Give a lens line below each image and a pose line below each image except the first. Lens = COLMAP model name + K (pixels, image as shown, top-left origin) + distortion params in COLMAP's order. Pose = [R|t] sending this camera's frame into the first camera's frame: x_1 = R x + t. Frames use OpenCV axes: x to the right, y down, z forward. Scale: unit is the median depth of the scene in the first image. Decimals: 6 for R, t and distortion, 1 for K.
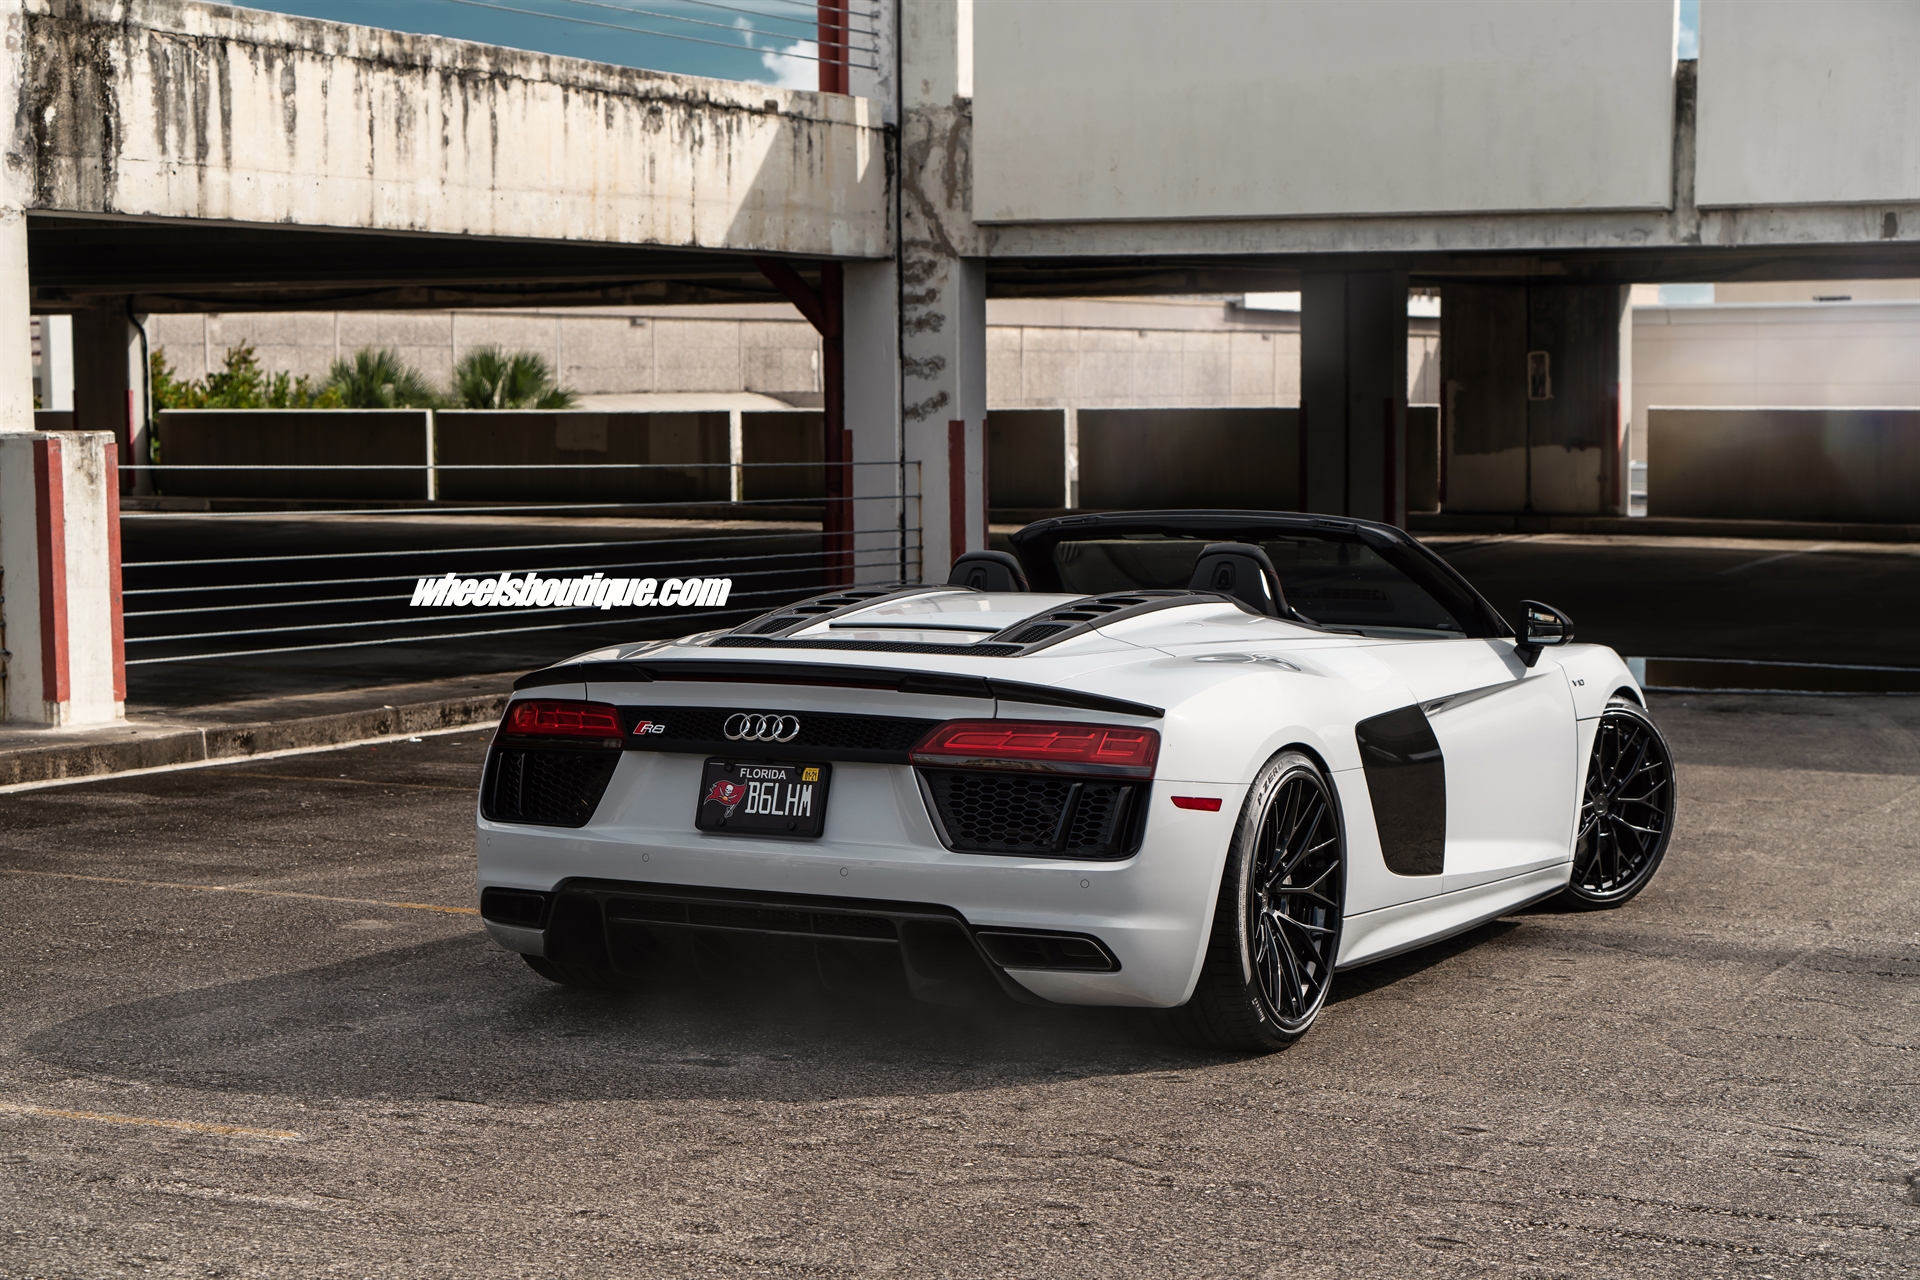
lens RADIAL K [[3317.2, 0, 960.0], [0, 3317.2, 640.0], [0, 0, 1]] dist [0.015830, 1.929324]
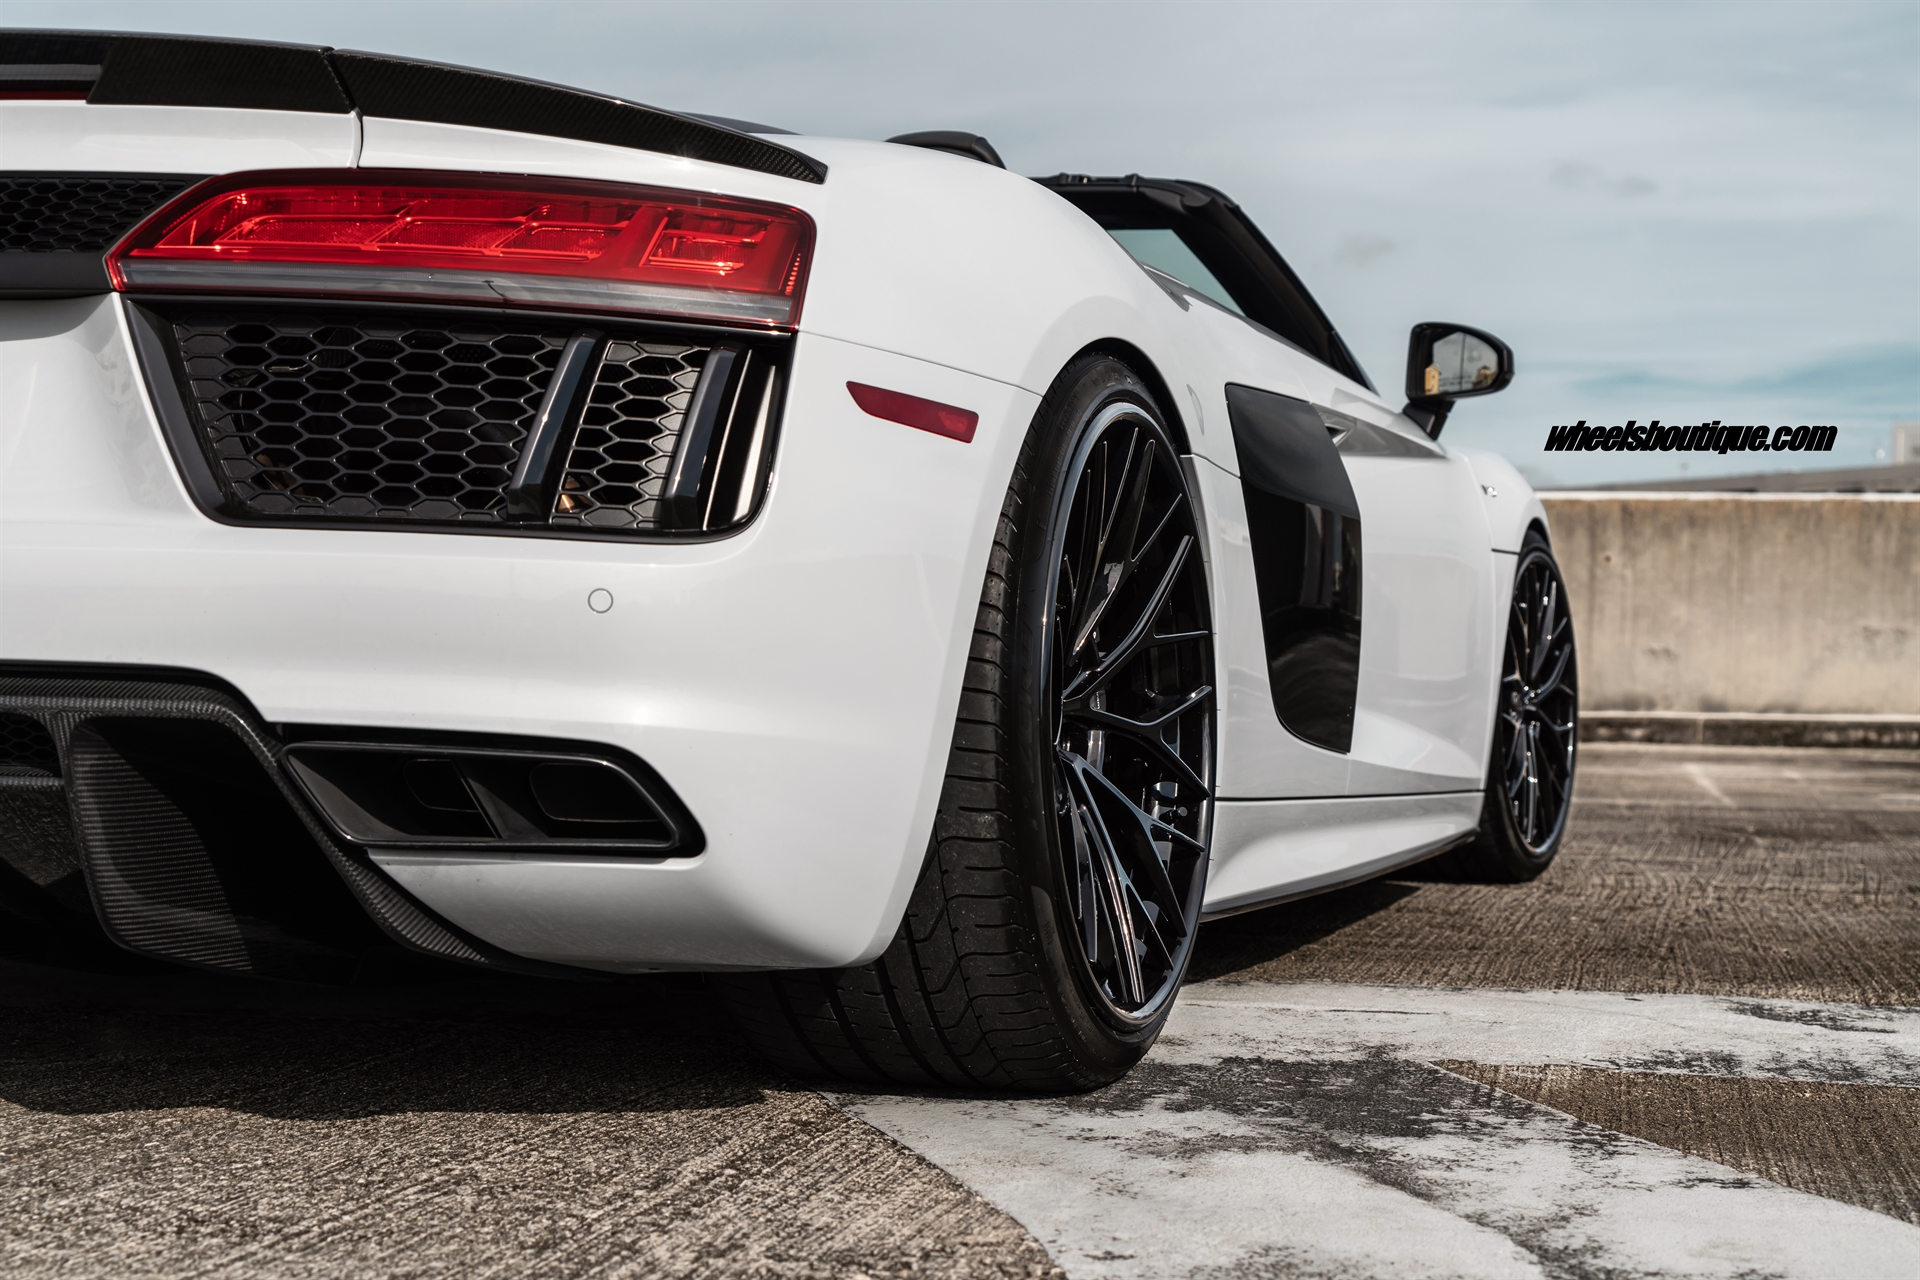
lens RADIAL K [[2829.8, 0, 960.0], [0, 2829.8, 640.0], [0, 0, 1]] dist [0.021577, 0.040301]
pose [[0.991972, 0.001354, 0.126451, 0.036869], [0.006905, 0.997871, -0.064850, 0.095554], [-0.126270, 0.065203, 0.989851, 0.691020]]
